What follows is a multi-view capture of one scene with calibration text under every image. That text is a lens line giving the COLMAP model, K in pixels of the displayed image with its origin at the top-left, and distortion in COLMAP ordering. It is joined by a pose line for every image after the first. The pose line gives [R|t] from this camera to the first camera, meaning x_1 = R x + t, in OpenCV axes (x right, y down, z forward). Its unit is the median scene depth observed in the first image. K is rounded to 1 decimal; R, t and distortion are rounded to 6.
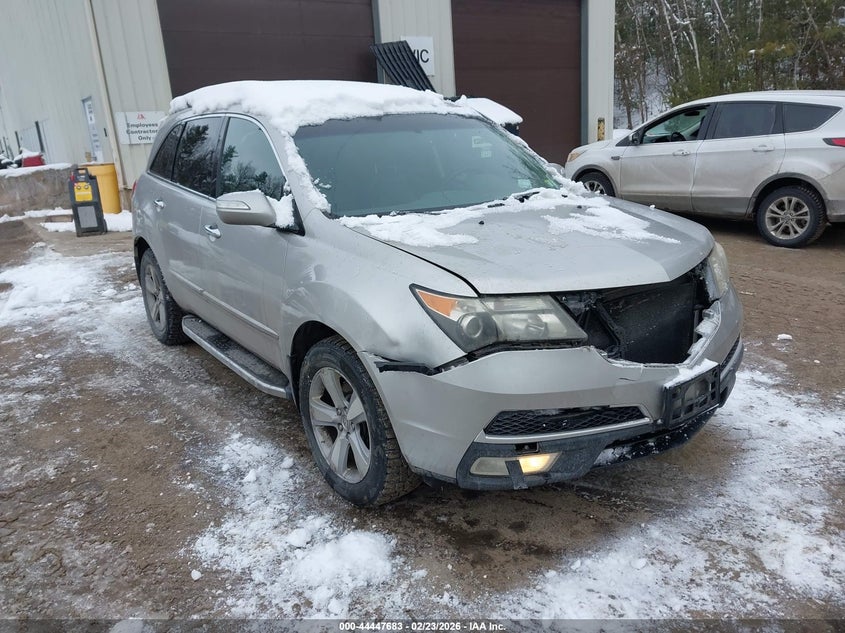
lens RADIAL K [[670.7, 0, 422.5], [0, 670.7, 316.5], [0, 0, 1]] dist [0.028007, -0.009443]
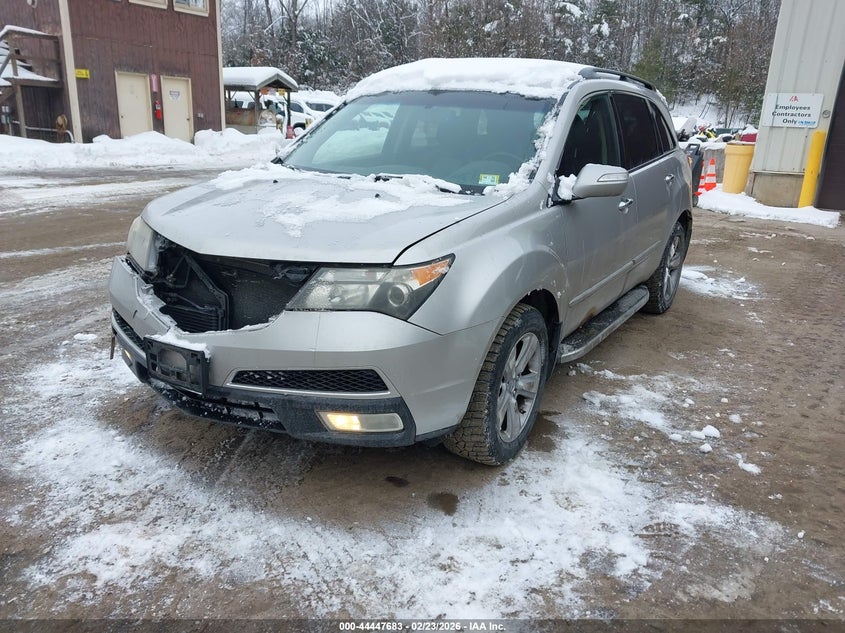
lens RADIAL K [[670.7, 0, 422.5], [0, 670.7, 316.5], [0, 0, 1]] dist [0.028007, -0.009443]
pose [[0.362221, 0.336032, -0.869413, 1.057700], [-0.316588, 0.921656, 0.224325, -0.219789], [0.876680, 0.193990, 0.440227, 0.658159]]
